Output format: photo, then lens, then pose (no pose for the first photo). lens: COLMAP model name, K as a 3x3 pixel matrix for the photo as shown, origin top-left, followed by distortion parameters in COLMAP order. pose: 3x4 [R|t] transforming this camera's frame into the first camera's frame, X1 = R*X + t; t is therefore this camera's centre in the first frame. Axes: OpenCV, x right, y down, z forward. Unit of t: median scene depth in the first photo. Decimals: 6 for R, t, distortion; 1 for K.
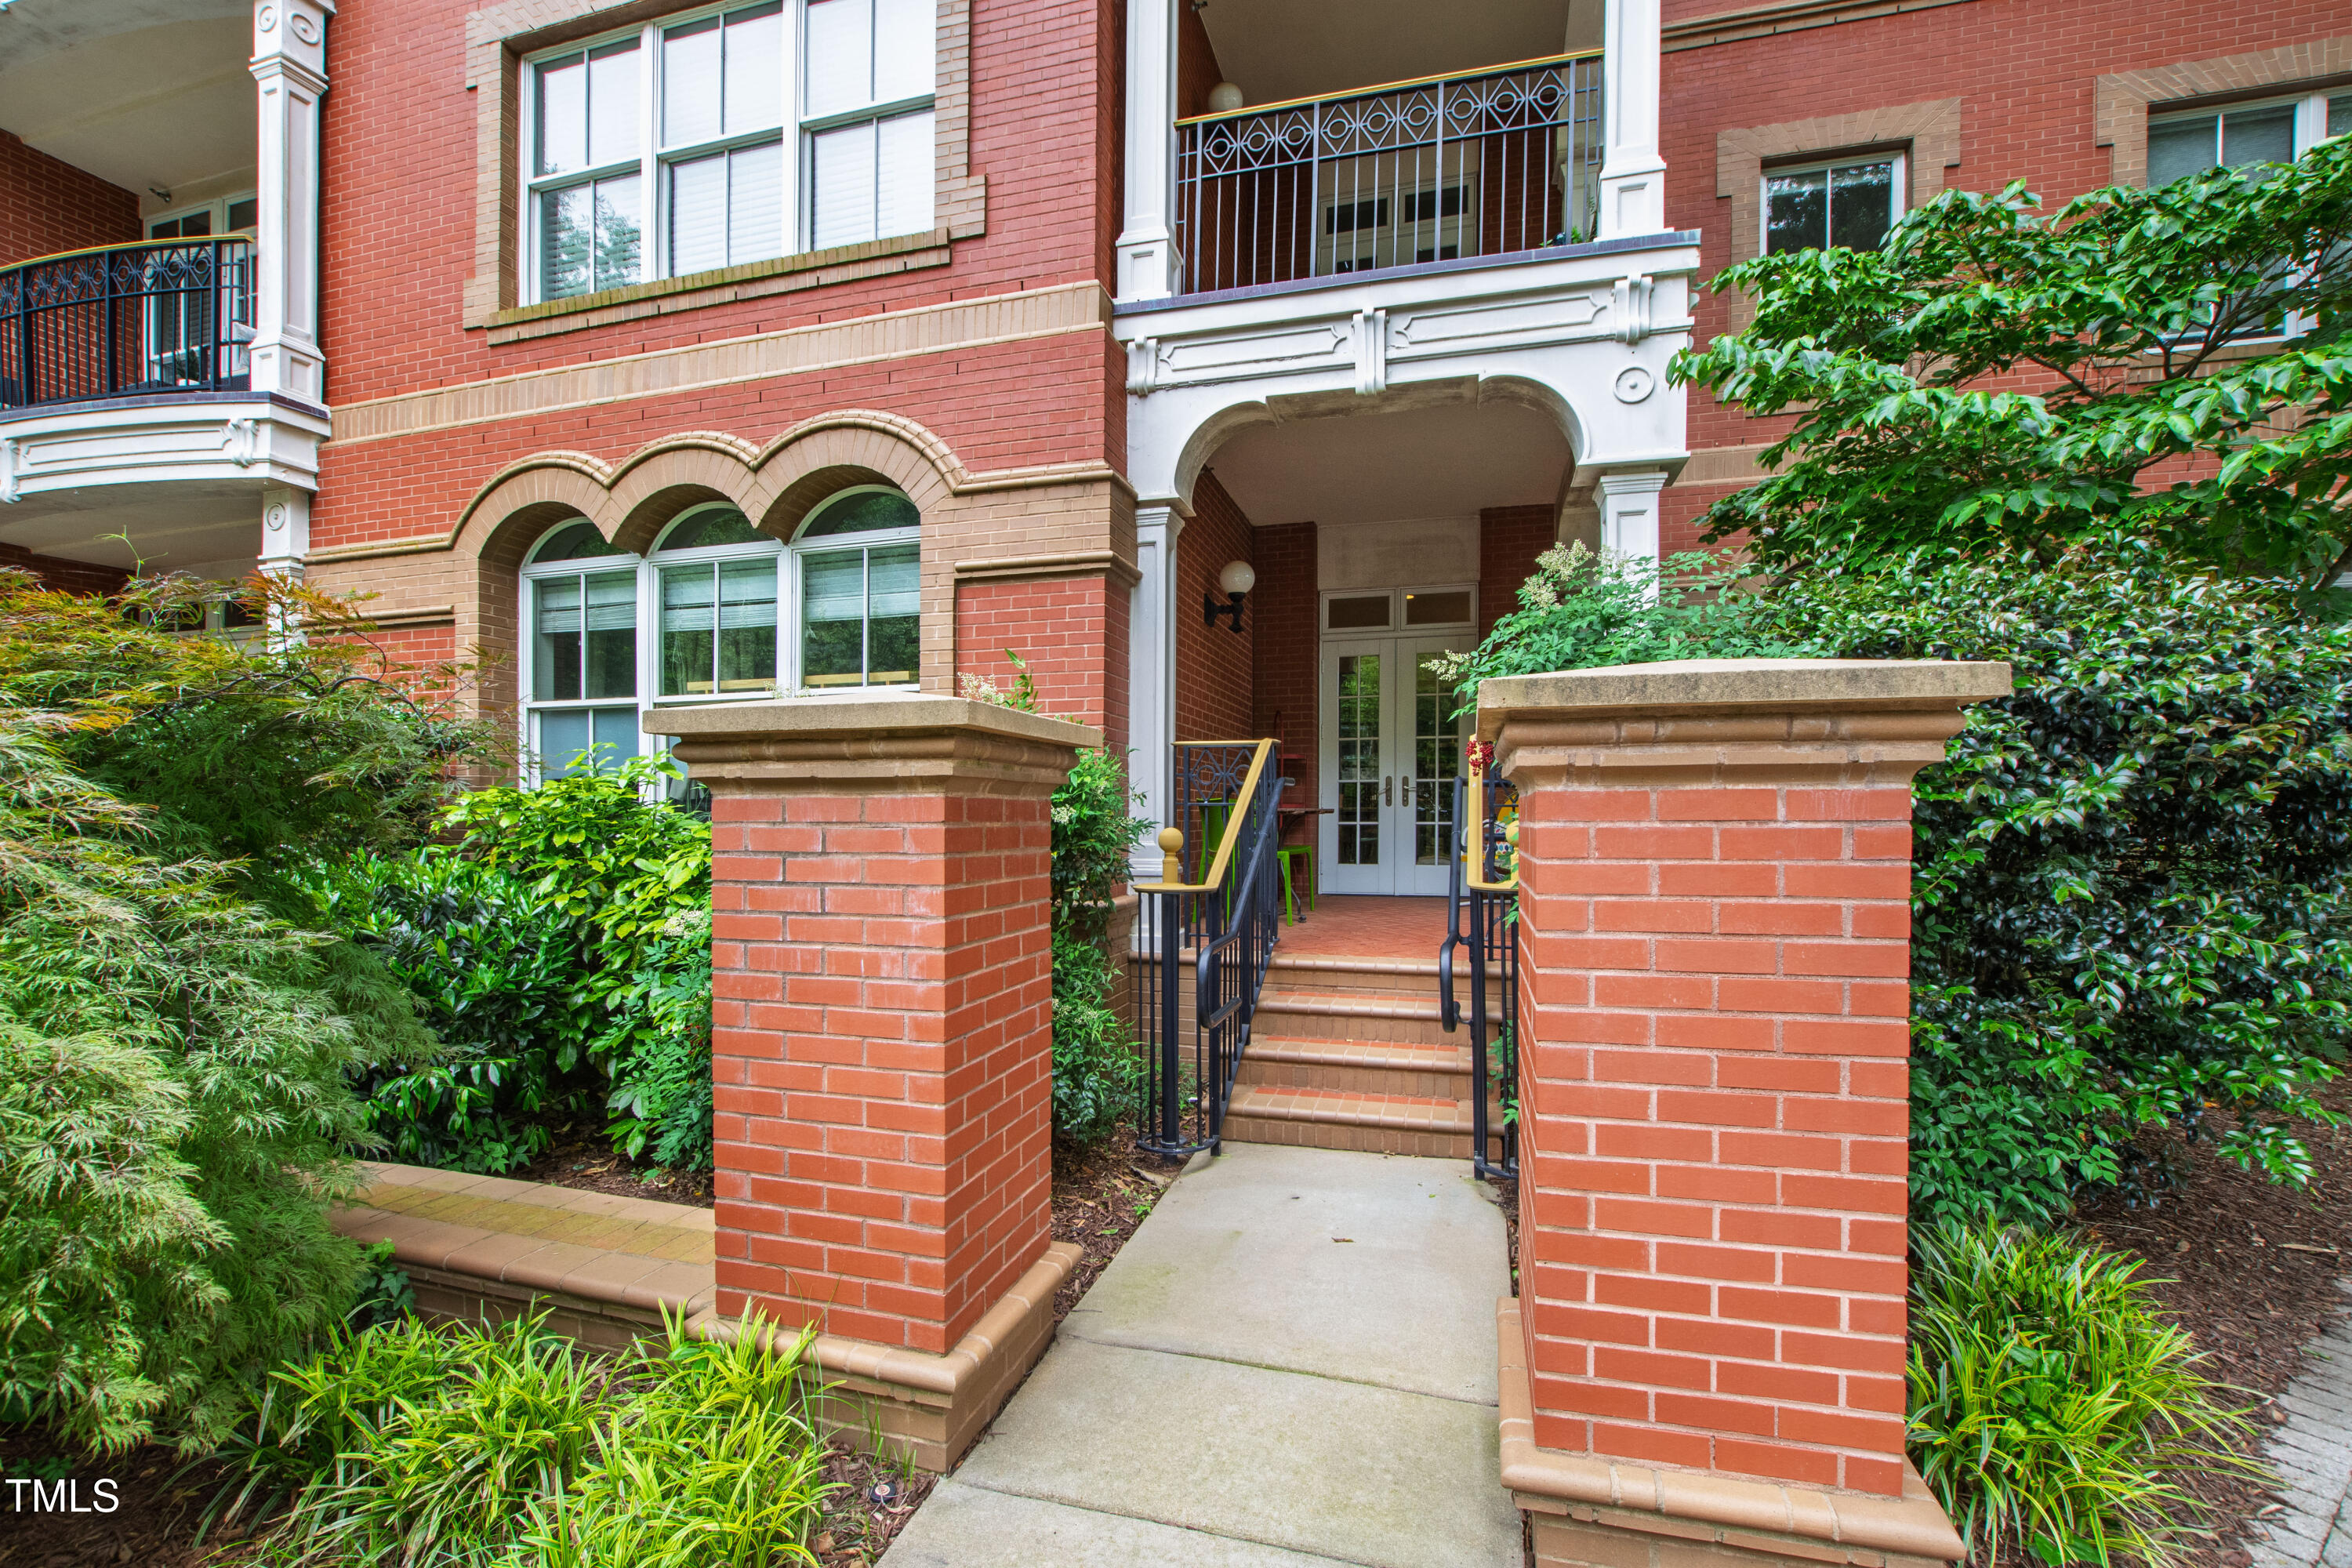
lens RADIAL K [[1022.5, 0, 1171.2], [0, 1022.5, 796.9], [0, 0, 1]] dist [0.009648, -0.003752]
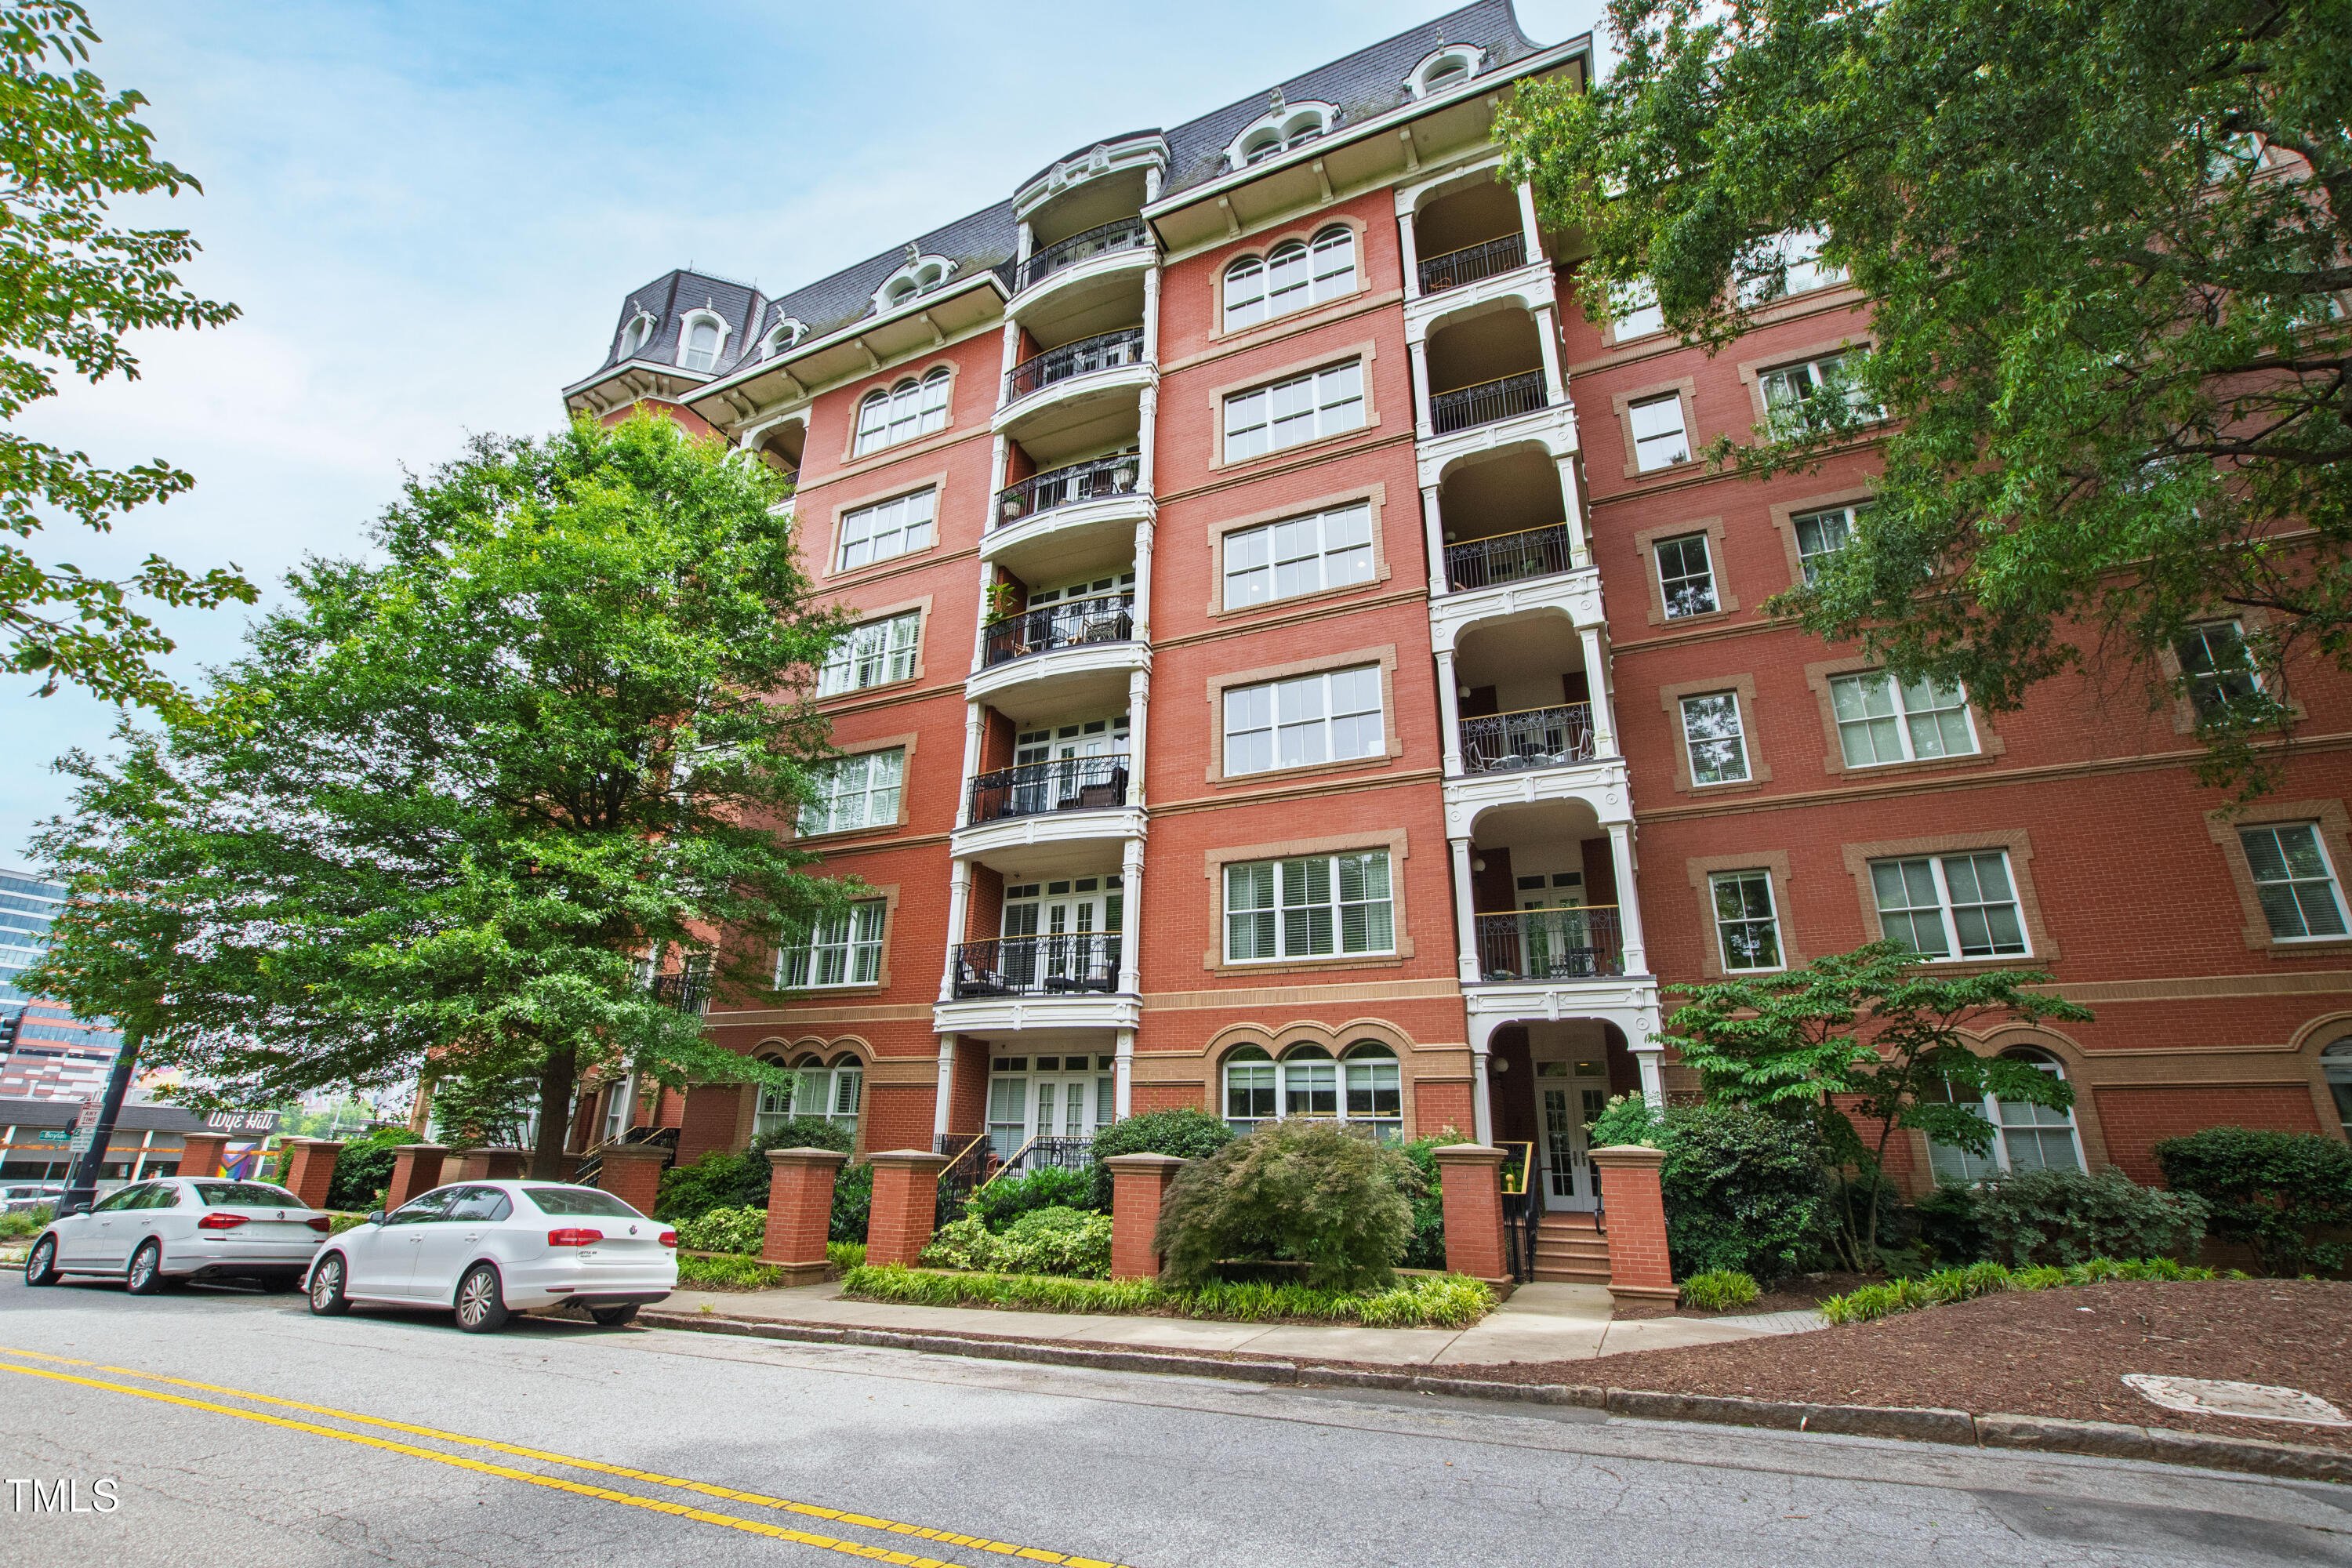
lens RADIAL K [[1022.5, 0, 1196.4], [0, 1022.5, 764.9], [0, 0, 1]] dist [0.009648, -0.003752]
pose [[0.992153, -0.026758, -0.122133, -0.422850], [-0.017127, 0.938536, -0.344755, -0.038047], [0.123852, 0.344141, 0.930713, -2.006618]]
